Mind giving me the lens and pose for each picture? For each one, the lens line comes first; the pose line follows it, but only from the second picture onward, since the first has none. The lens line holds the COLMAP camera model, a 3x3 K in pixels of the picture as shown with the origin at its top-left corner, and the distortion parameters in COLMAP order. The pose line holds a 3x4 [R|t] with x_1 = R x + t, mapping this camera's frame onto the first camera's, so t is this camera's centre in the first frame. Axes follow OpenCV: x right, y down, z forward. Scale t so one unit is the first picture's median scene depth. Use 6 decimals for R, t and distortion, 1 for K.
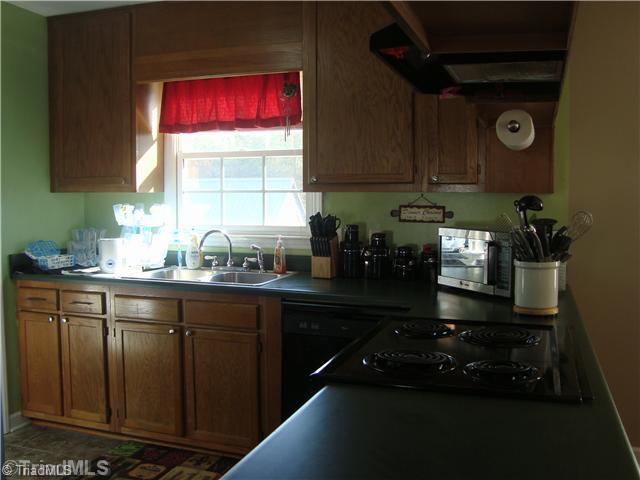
lens RADIAL K [[636.7, 0, 320.0], [0, 636.7, 240.0], [0, 0, 1]] dist [-0.166077, 0.163688]
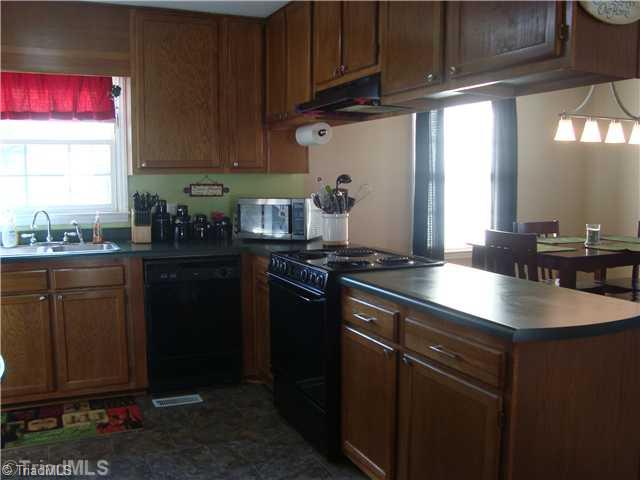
lens RADIAL K [[636.7, 0, 320.0], [0, 636.7, 240.0], [0, 0, 1]] dist [-0.166077, 0.163688]
pose [[0.725305, -0.072509, 0.684598, -0.593986], [0.057177, 0.997347, 0.045058, 0.017637], [-0.686049, 0.006463, 0.727527, -0.143774]]
